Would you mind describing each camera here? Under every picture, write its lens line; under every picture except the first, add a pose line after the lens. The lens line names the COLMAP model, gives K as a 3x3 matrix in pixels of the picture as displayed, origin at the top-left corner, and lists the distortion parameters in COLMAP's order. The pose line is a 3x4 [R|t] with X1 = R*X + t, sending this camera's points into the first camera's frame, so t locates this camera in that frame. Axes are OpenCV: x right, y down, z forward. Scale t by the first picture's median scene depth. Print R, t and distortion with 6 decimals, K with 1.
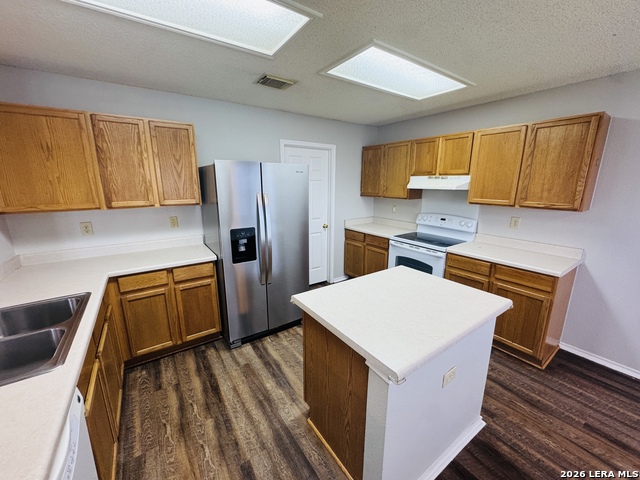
lens RADIAL K [[256.8, 0, 319.2], [0, 256.8, 238.8], [0, 0, 1]] dist [-0.004033, 0.000691]
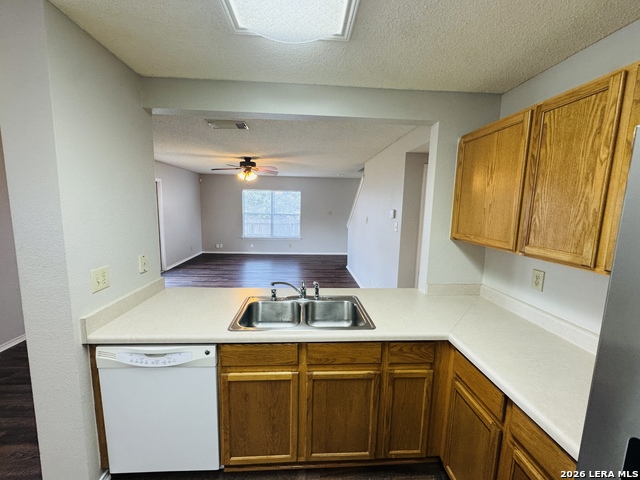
lens RADIAL K [[256.8, 0, 319.2], [0, 256.8, 238.8], [0, 0, 1]] dist [-0.004033, 0.000691]
pose [[-0.515745, 0.098022, -0.851116, -0.048314], [-0.216364, 0.946330, 0.240096, -0.198176], [0.828972, 0.307979, -0.466856, 0.882488]]
